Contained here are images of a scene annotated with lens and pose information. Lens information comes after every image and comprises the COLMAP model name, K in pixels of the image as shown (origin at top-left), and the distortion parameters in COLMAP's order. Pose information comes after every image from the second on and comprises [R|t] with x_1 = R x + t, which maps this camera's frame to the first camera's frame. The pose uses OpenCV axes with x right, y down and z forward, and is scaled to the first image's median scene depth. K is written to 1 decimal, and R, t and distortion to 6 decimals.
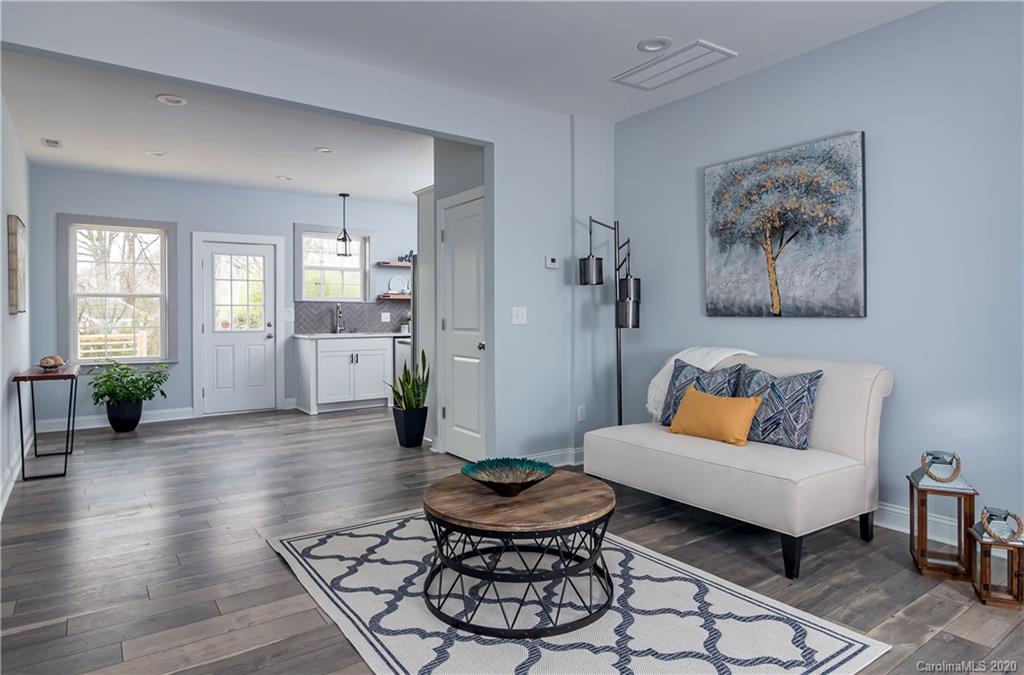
lens RADIAL K [[595.8, 0, 499.1], [0, 595.8, 314.0], [0, 0, 1]] dist [-0.013016, 0.001886]
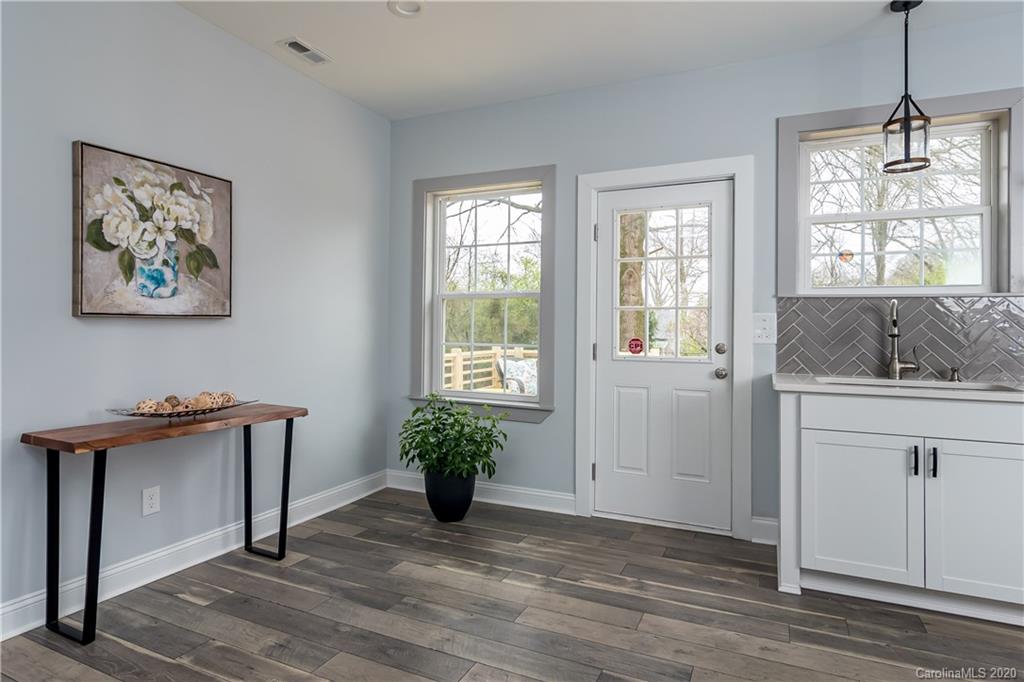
lens RADIAL K [[560.8, 0, 518.6], [0, 560.8, 322.2], [0, 0, 1]] dist [0.003610, 0.001692]
pose [[0.513401, 0.001940, -0.858147, -0.107134], [-0.009614, 0.999948, -0.003491, -0.000078], [0.858095, 0.010043, 0.513392, 0.767615]]
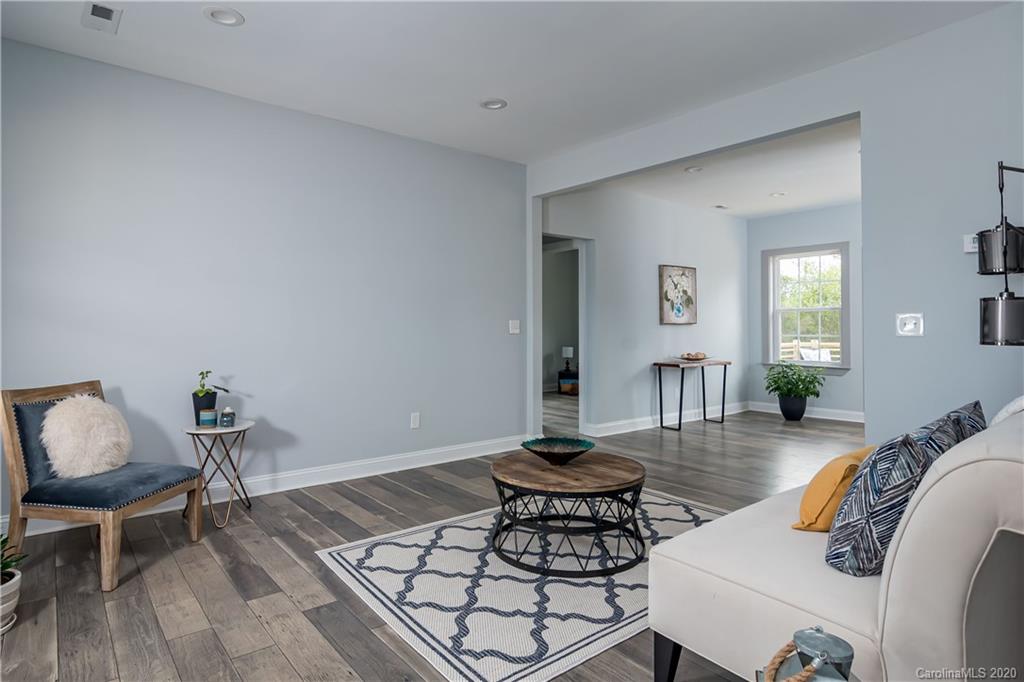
lens RADIAL K [[560.8, 0, 507.4], [0, 560.8, 325.7], [0, 0, 1]] dist [0.003610, 0.001692]
pose [[0.072254, -0.003613, -0.997380, 0.493877], [0.005776, 0.999978, -0.003204, 0.001871], [0.997370, -0.005529, 0.072273, 0.325569]]
